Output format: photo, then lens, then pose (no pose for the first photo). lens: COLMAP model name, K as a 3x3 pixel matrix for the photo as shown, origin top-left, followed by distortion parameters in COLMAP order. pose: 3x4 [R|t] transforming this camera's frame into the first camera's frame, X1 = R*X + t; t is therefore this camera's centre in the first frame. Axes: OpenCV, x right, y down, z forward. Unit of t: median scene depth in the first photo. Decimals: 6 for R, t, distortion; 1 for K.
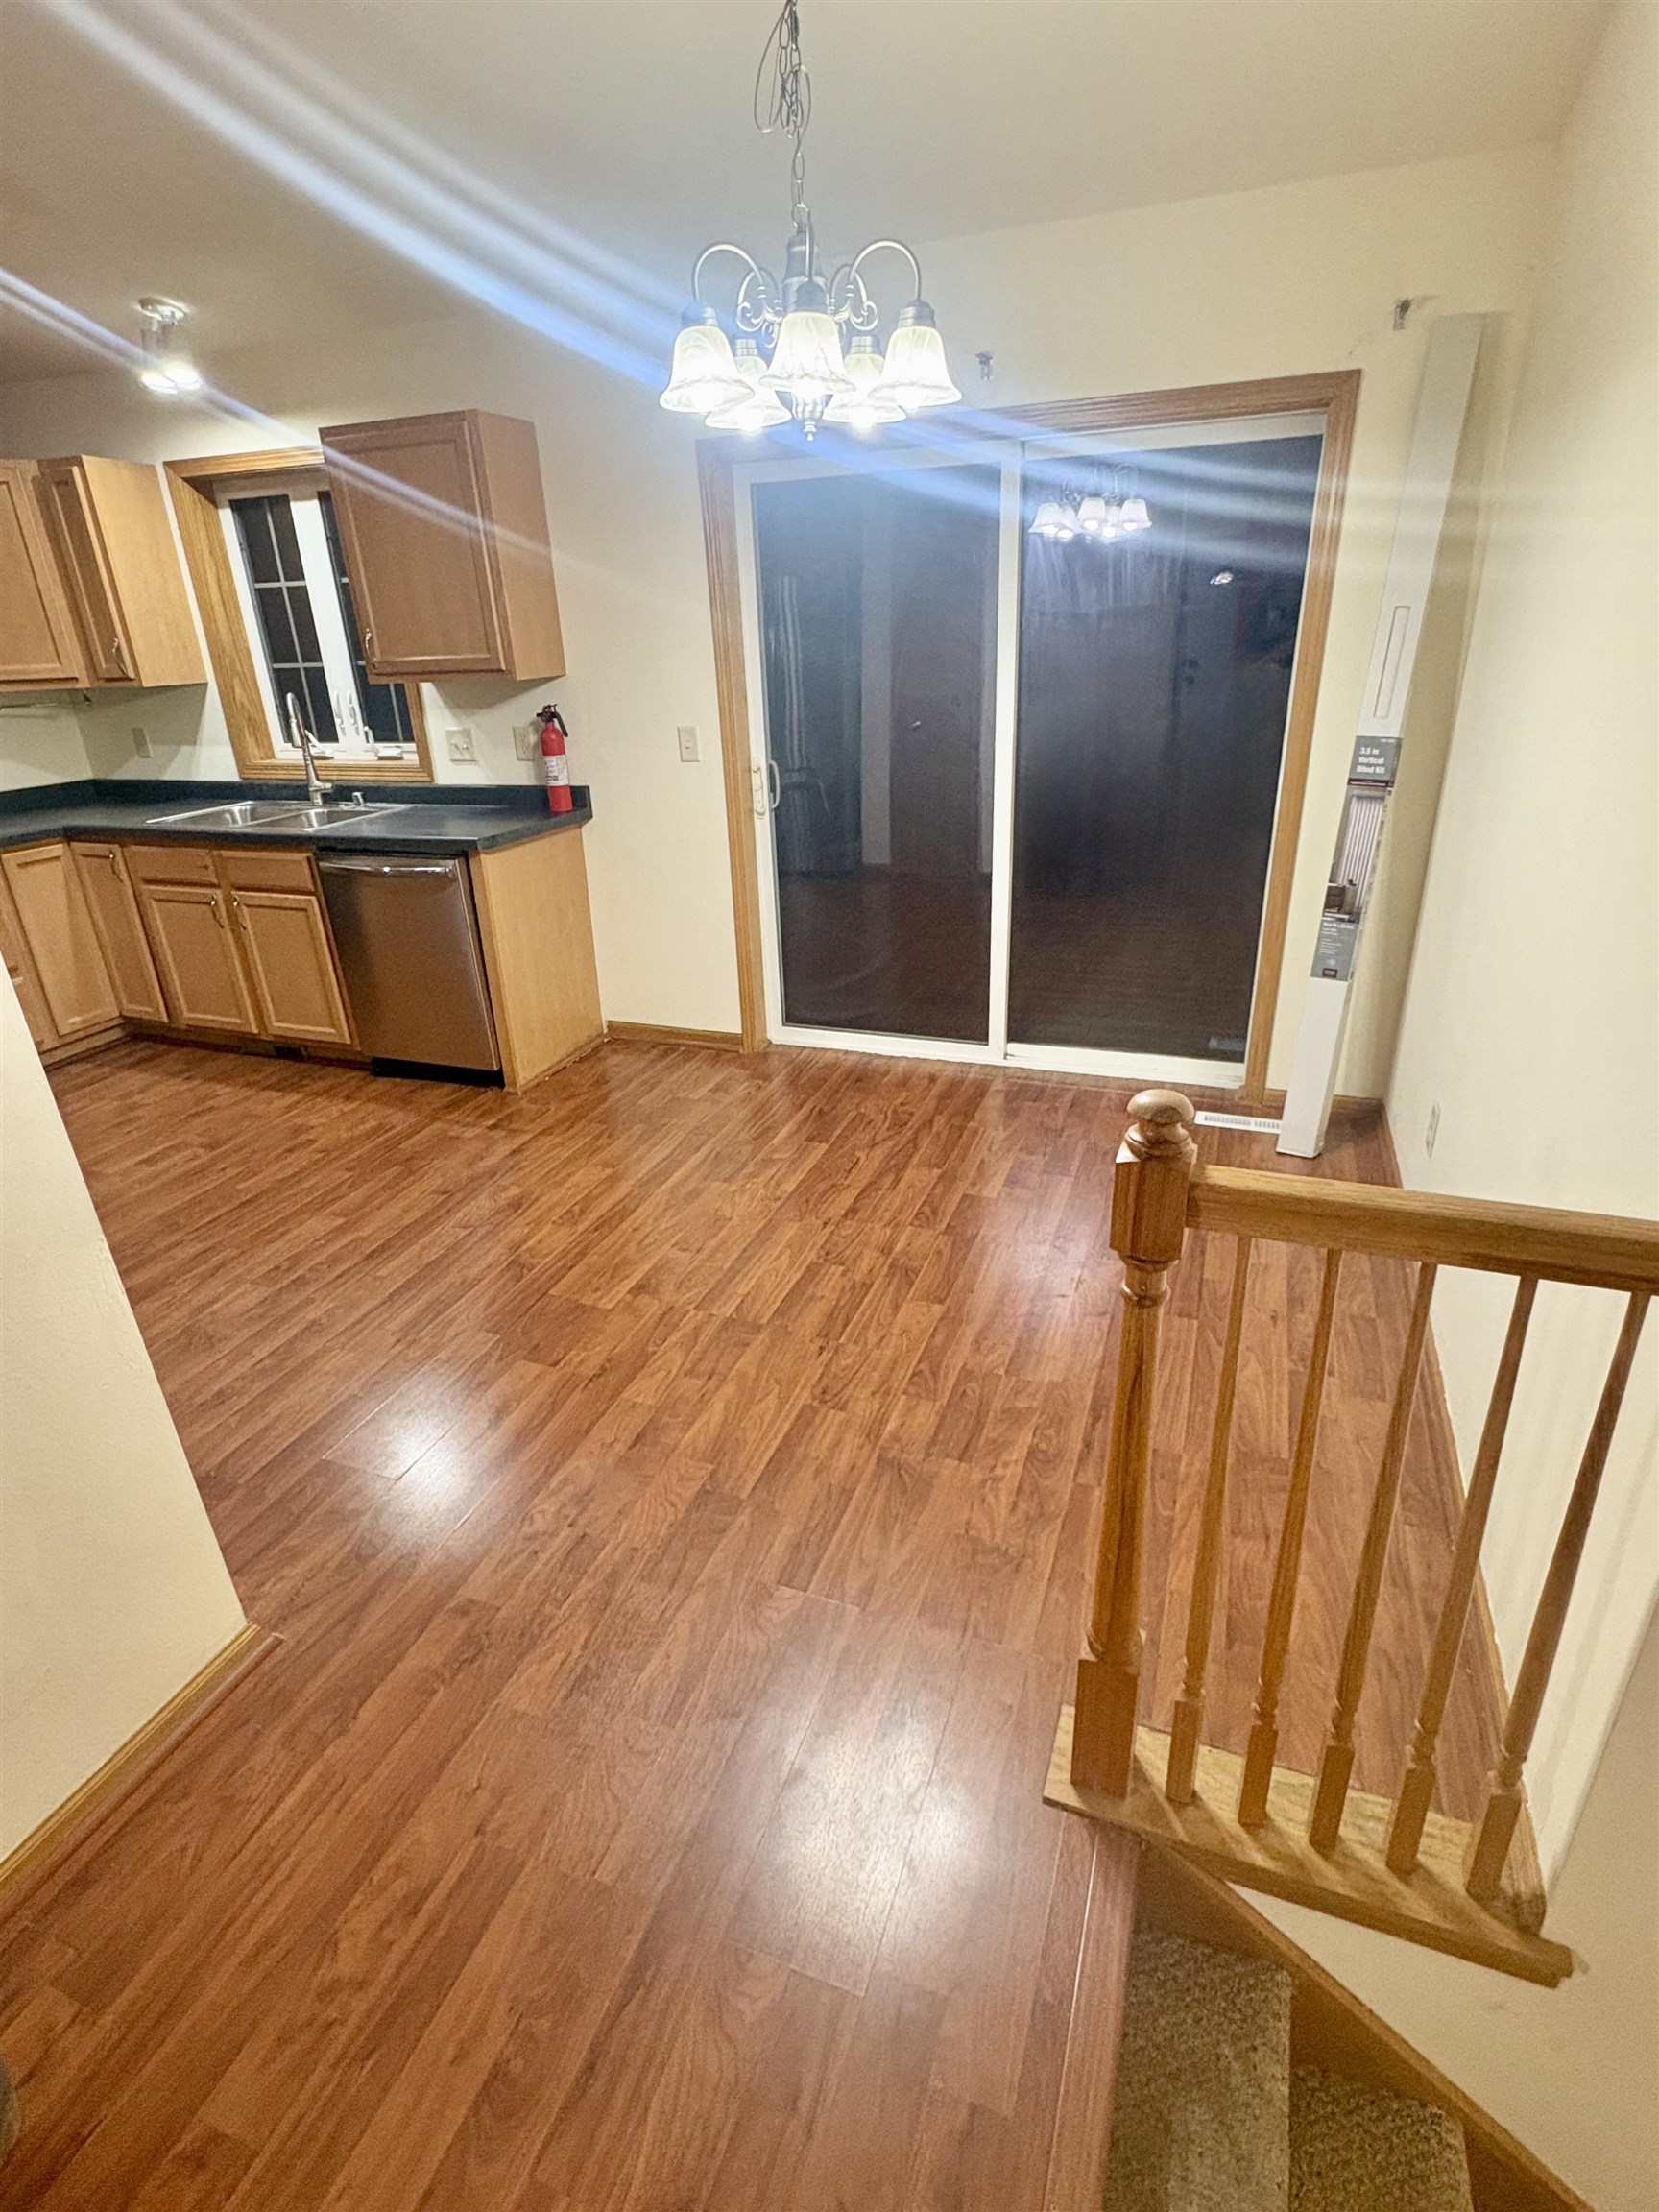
lens RADIAL K [[1117.0, 0, 832.6], [0, 1117.0, 1097.5], [0, 0, 1]] dist [-0.007249, -0.000939]
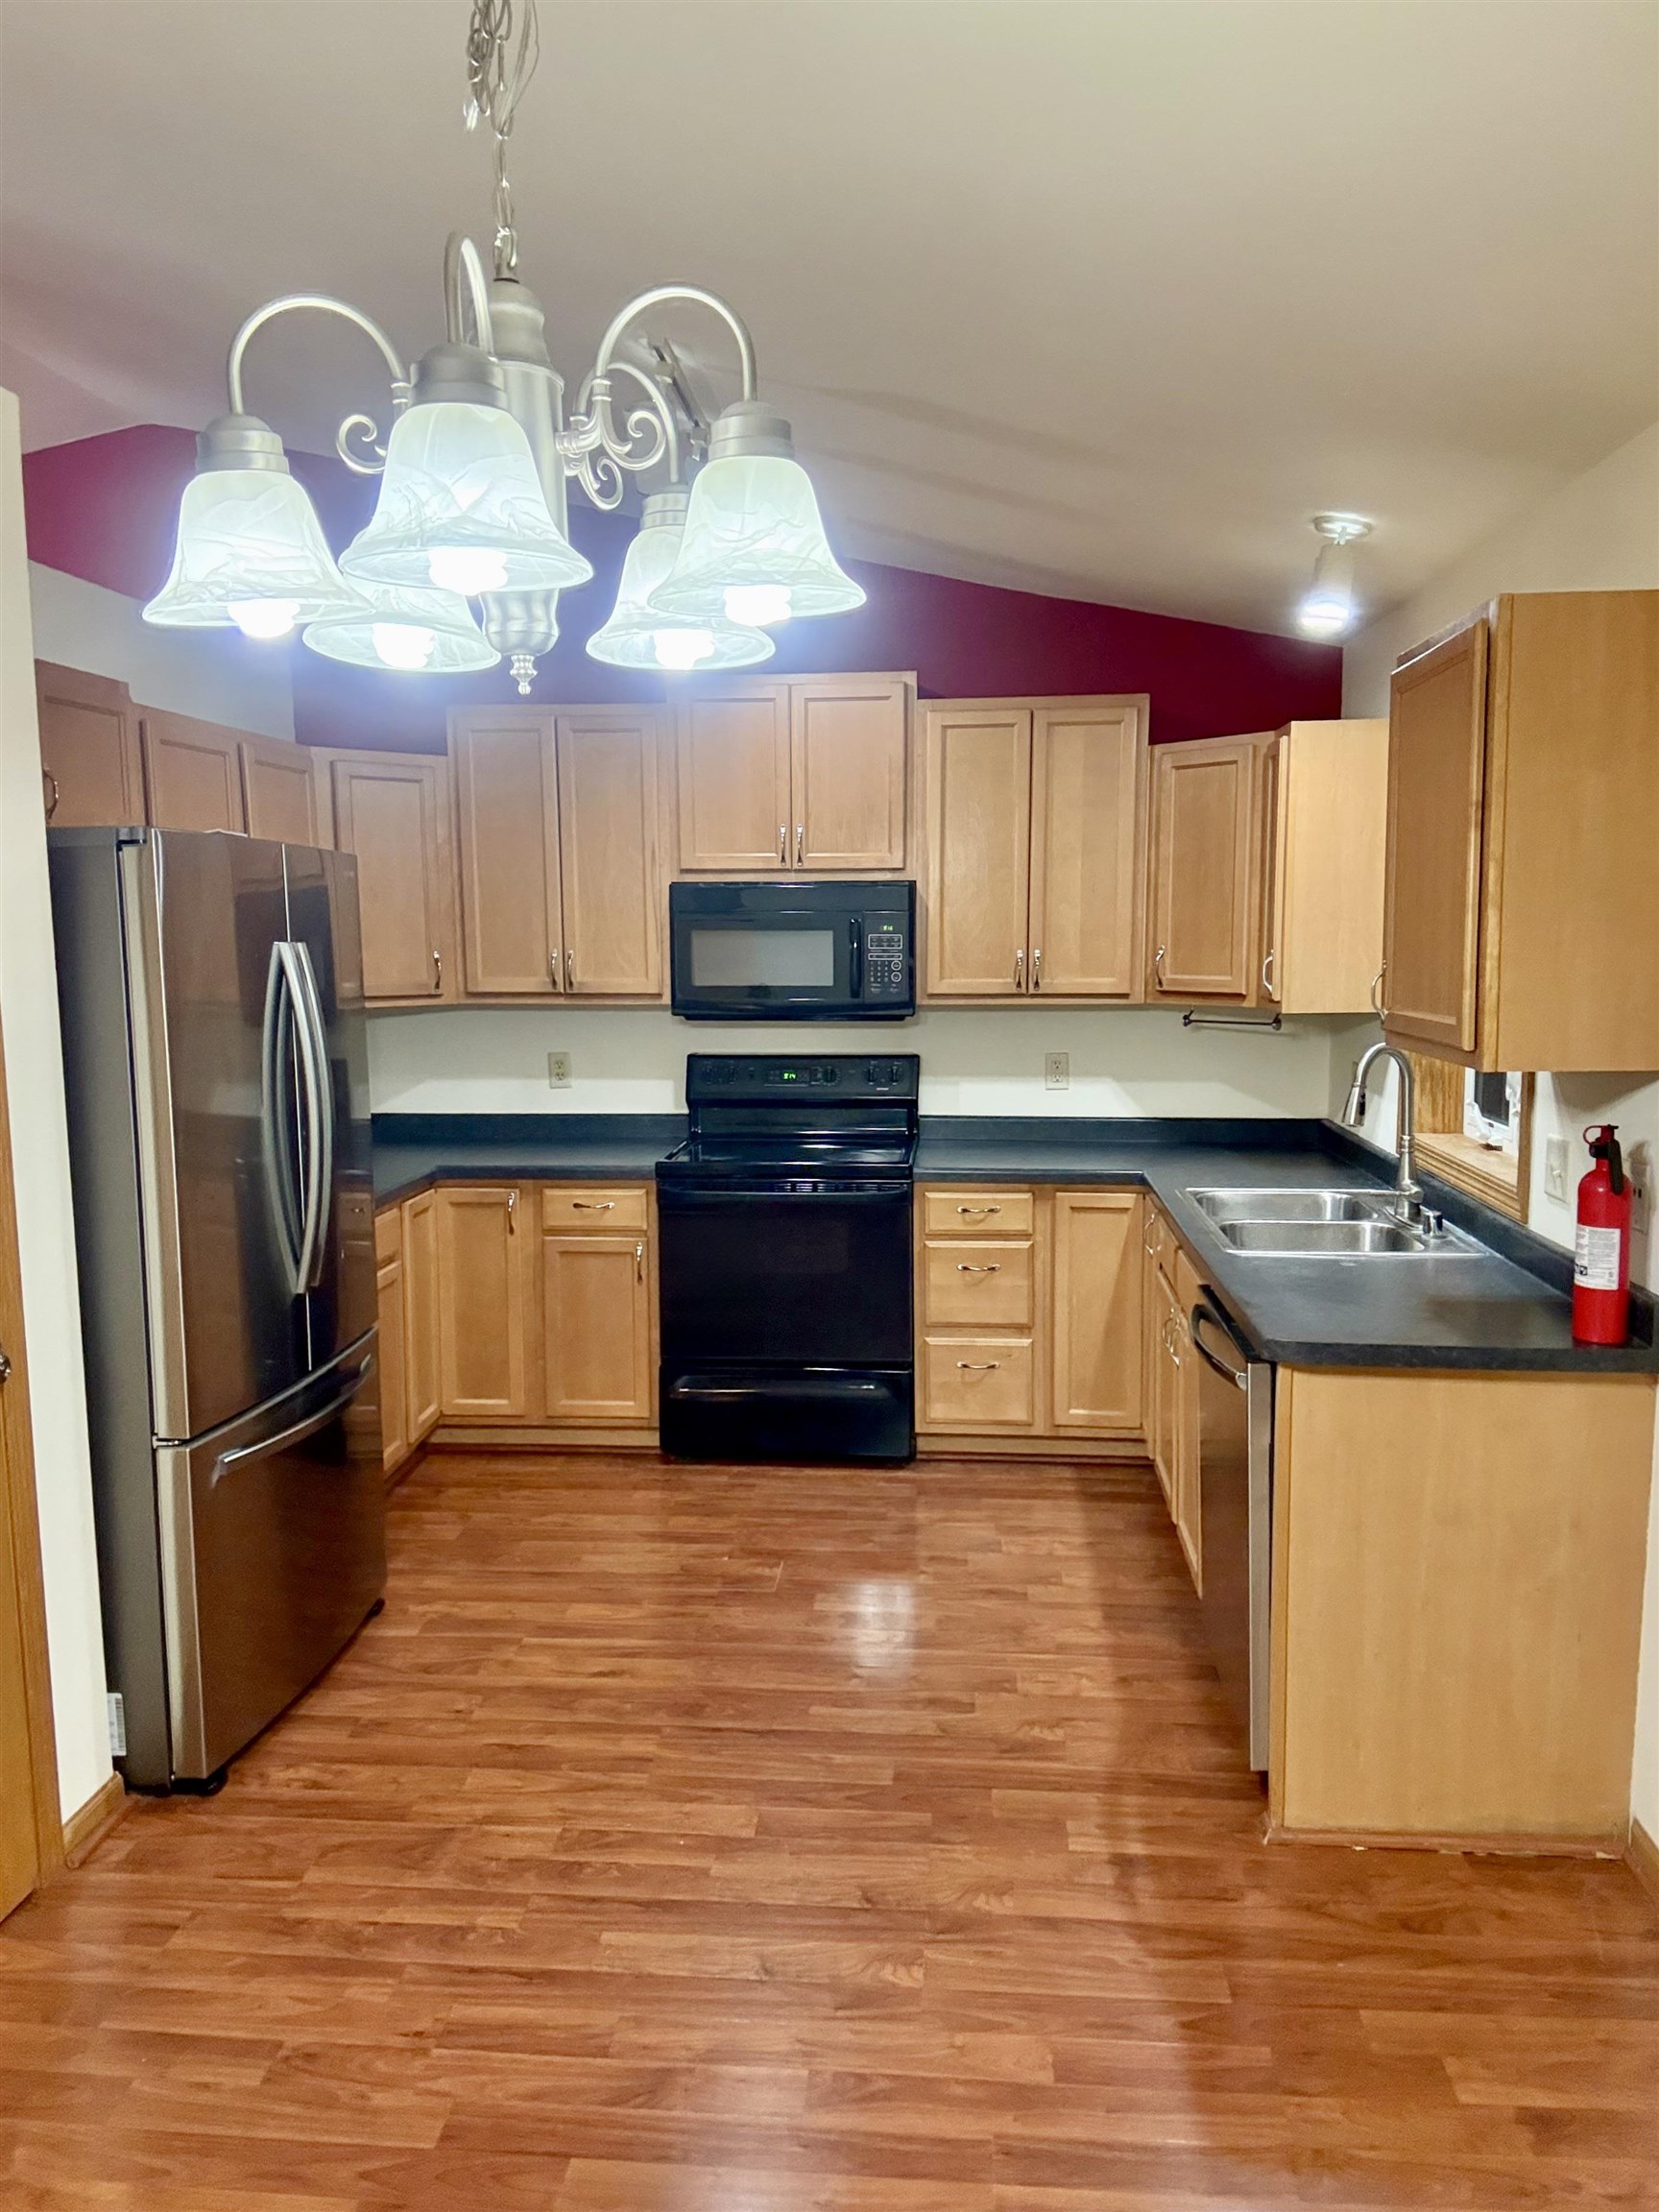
lens RADIAL K [[1615.2, 0, 830.7], [0, 1615.2, 1119.2], [0, 0, 1]] dist [0.006143, -0.004376]
pose [[0.275421, 0.161165, -0.947718, 0.330448], [-0.386074, 0.921394, 0.044489, -0.279870], [0.880392, 0.353636, 0.315993, 0.514603]]
